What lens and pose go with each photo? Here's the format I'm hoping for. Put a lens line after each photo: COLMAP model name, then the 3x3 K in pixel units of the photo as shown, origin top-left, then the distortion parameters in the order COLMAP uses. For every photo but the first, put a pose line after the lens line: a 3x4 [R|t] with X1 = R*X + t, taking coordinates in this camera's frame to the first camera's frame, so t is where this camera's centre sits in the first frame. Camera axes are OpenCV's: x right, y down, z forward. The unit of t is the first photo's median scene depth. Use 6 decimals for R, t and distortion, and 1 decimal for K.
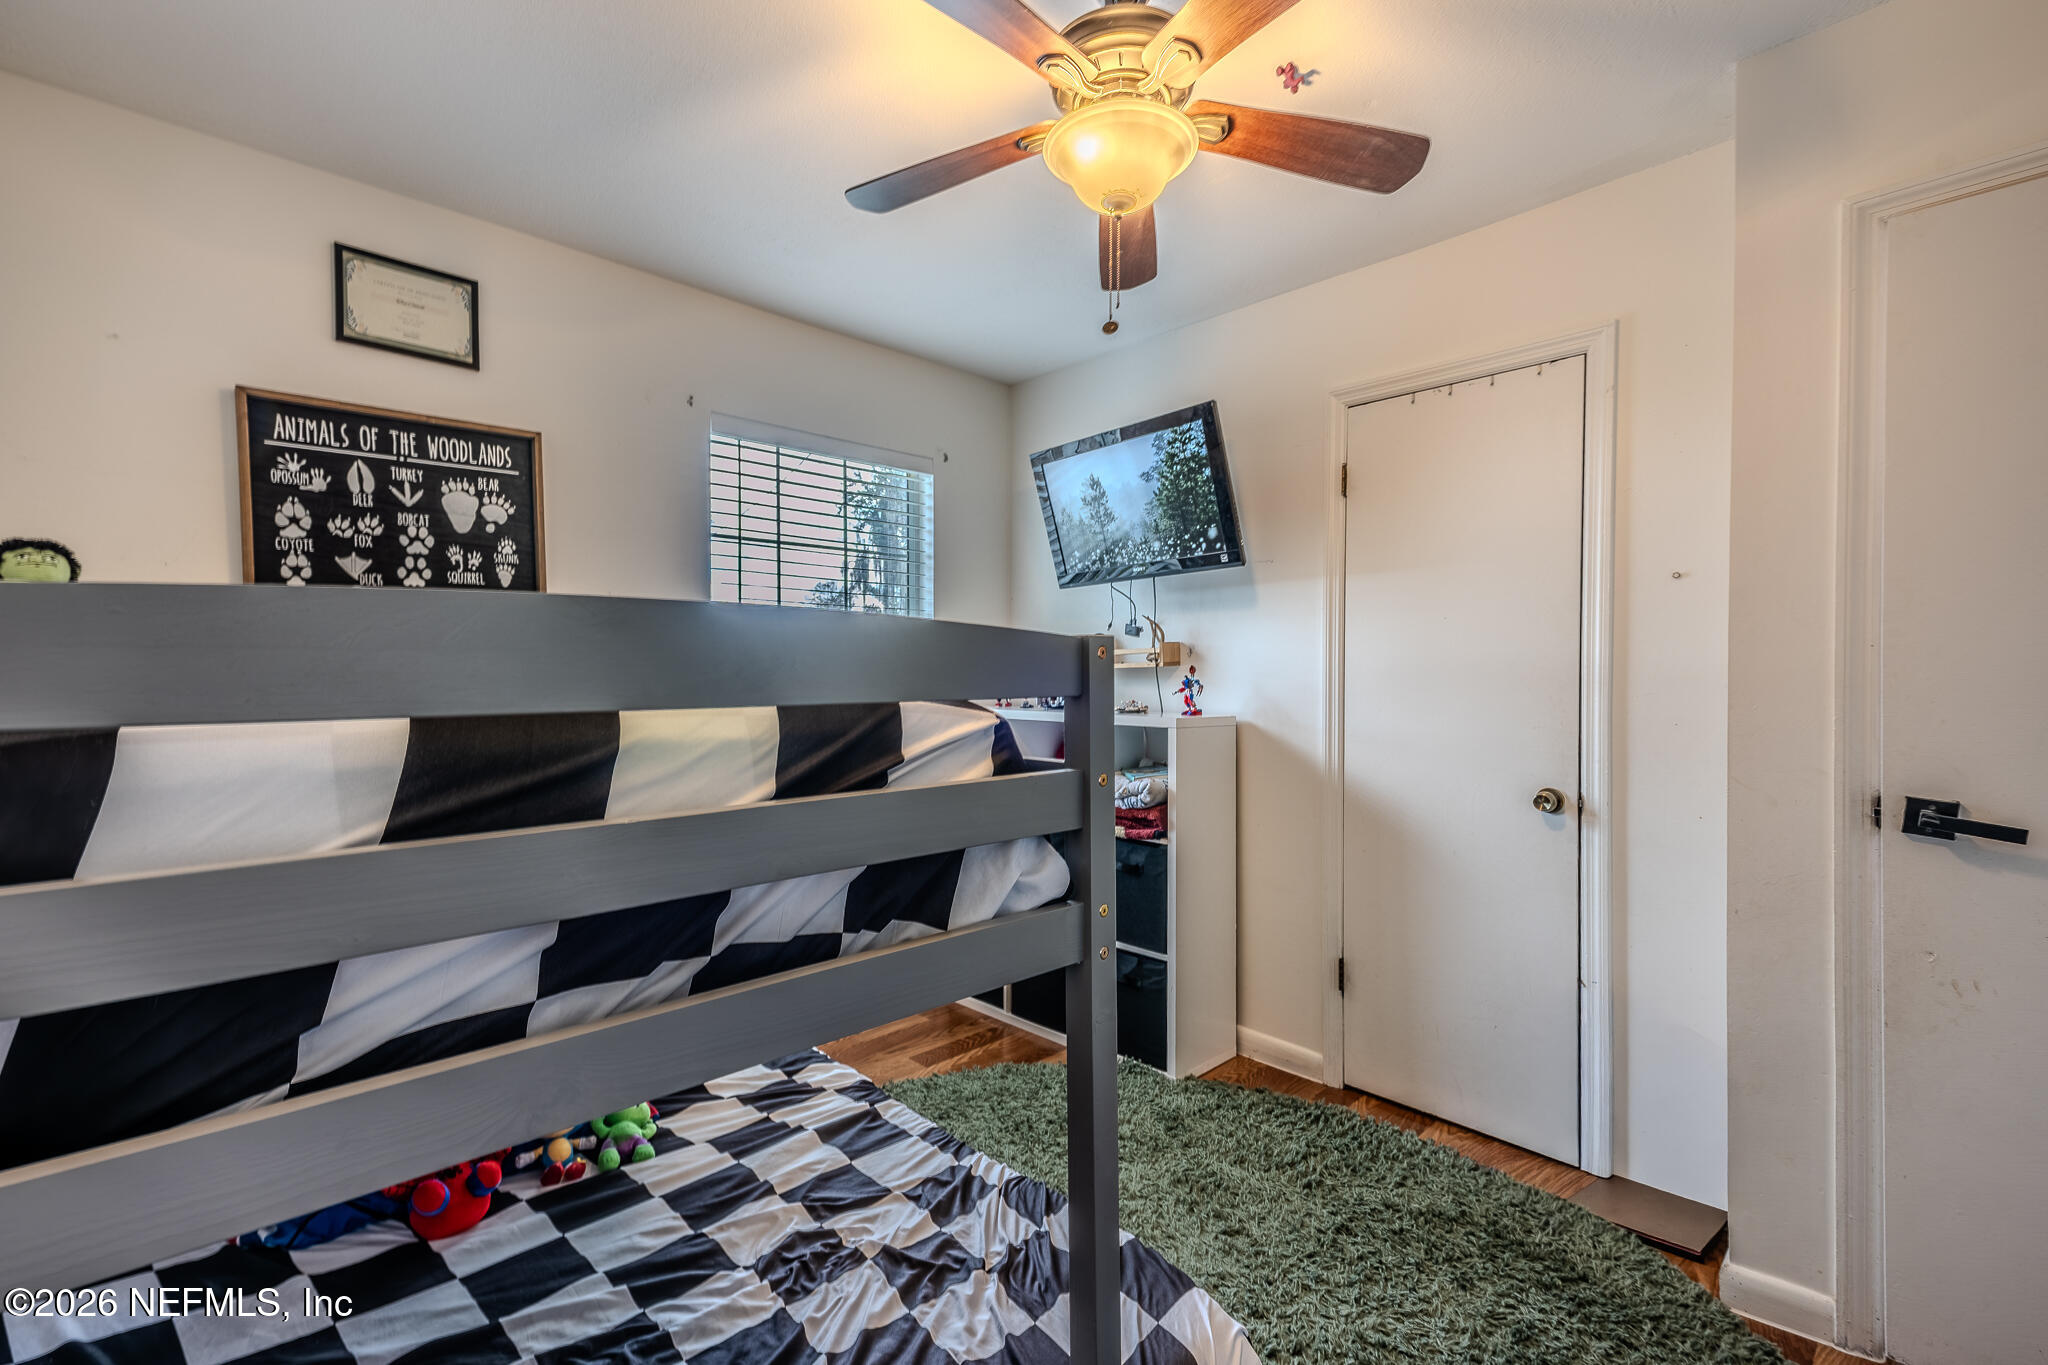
lens RADIAL K [[893.7, 0, 1024.0], [0, 893.7, 682.5], [0, 0, 1]] dist [0.001145, -0.000104]
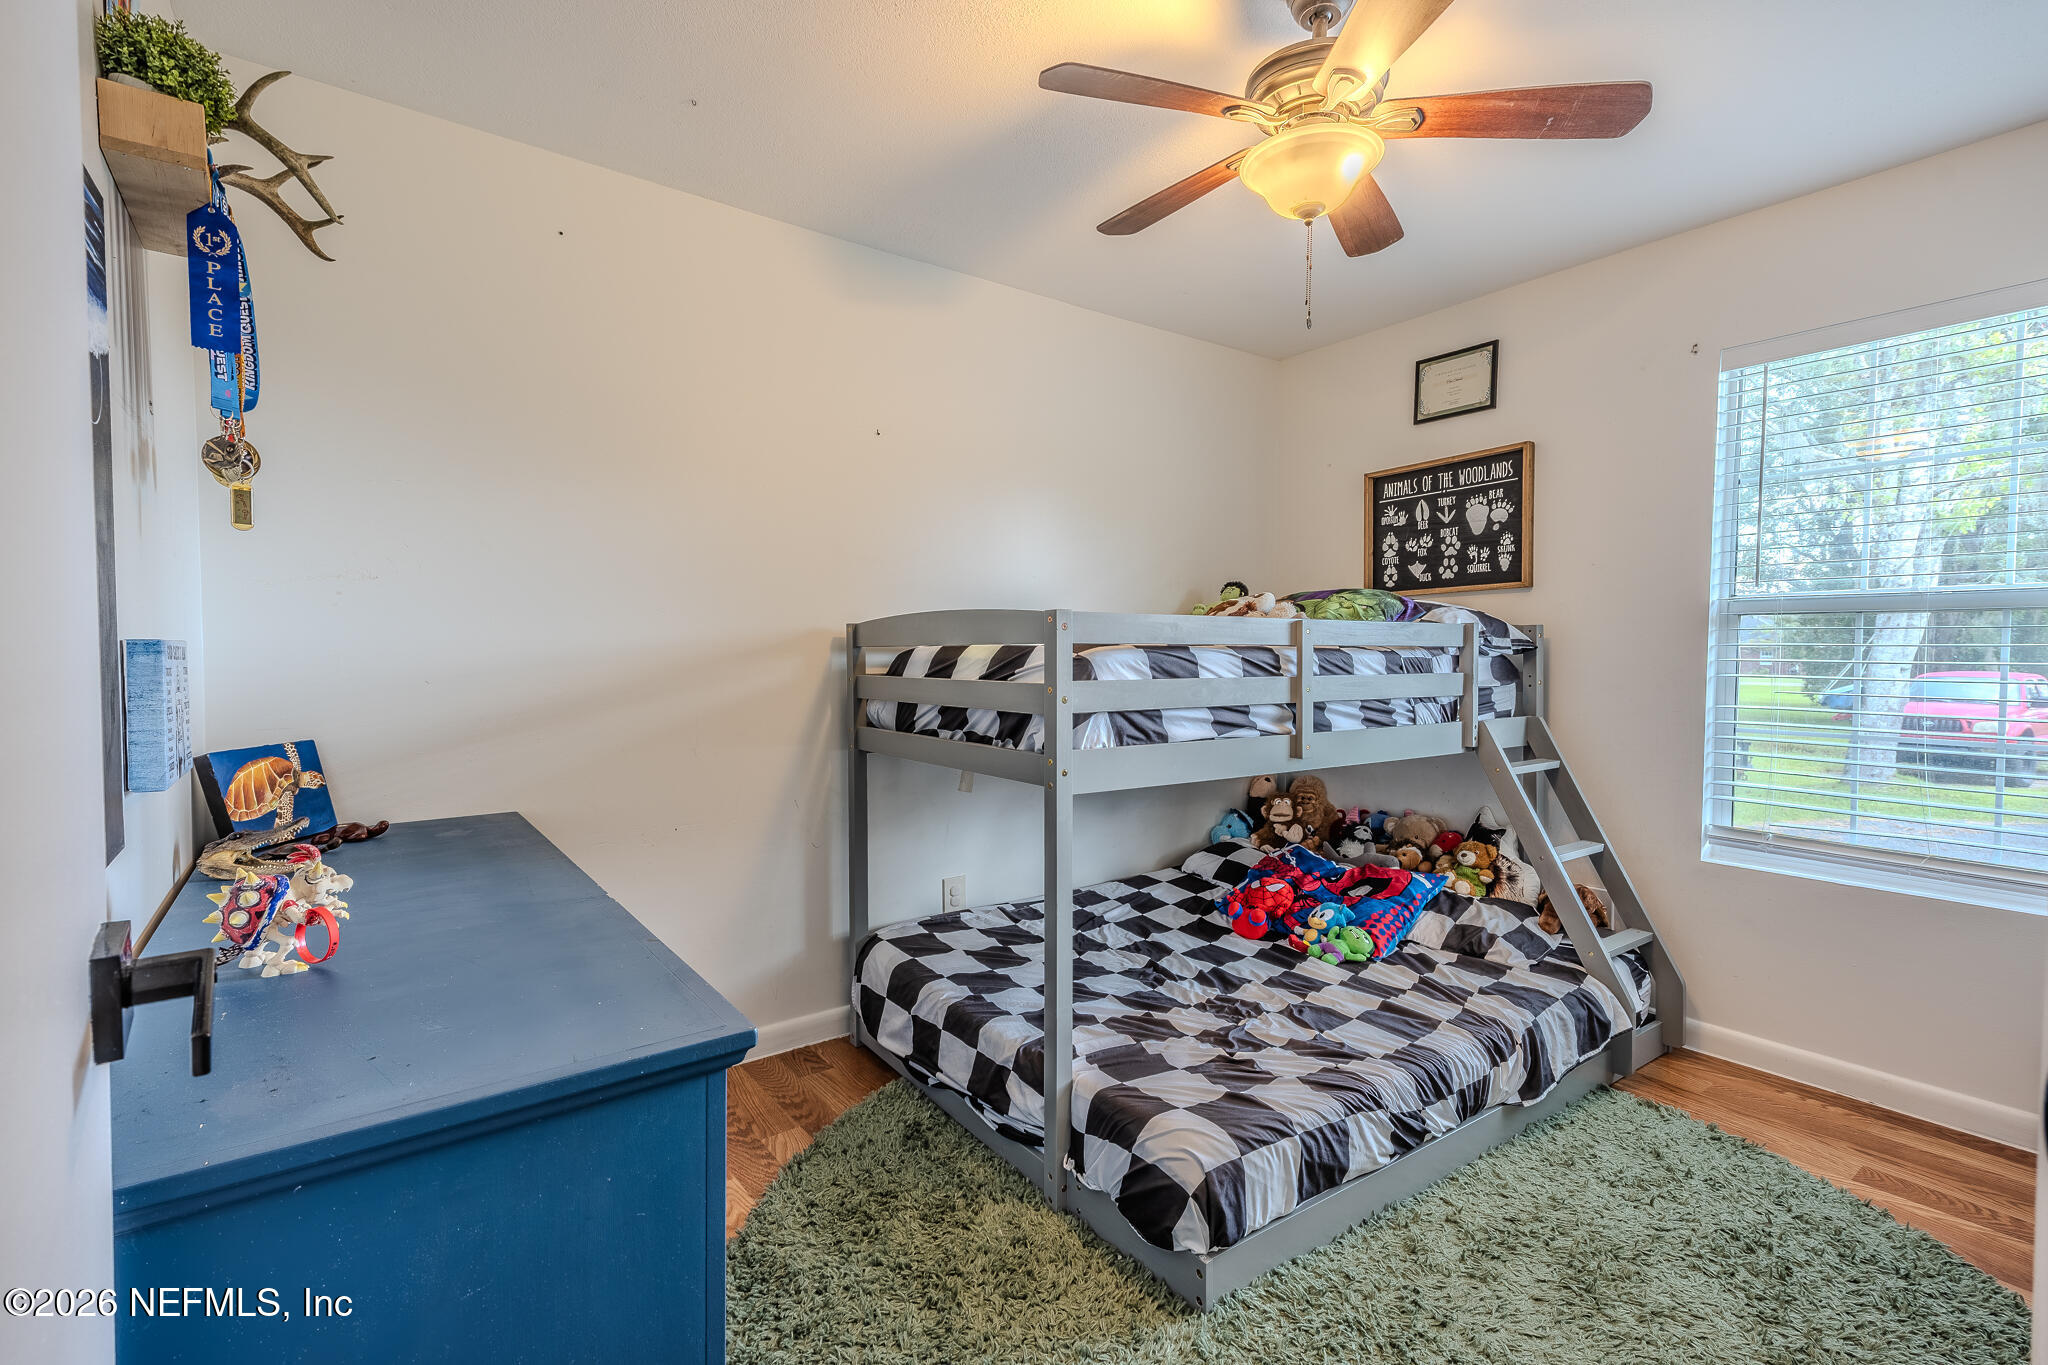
lens RADIAL K [[893.7, 0, 1024.0], [0, 893.7, 682.5], [0, 0, 1]] dist [0.001145, -0.000104]
pose [[-0.149136, 0.034656, -0.988209, 0.858647], [-0.008728, 0.999301, 0.036362, 0.013152], [0.988778, 0.014048, -0.148729, 0.553440]]
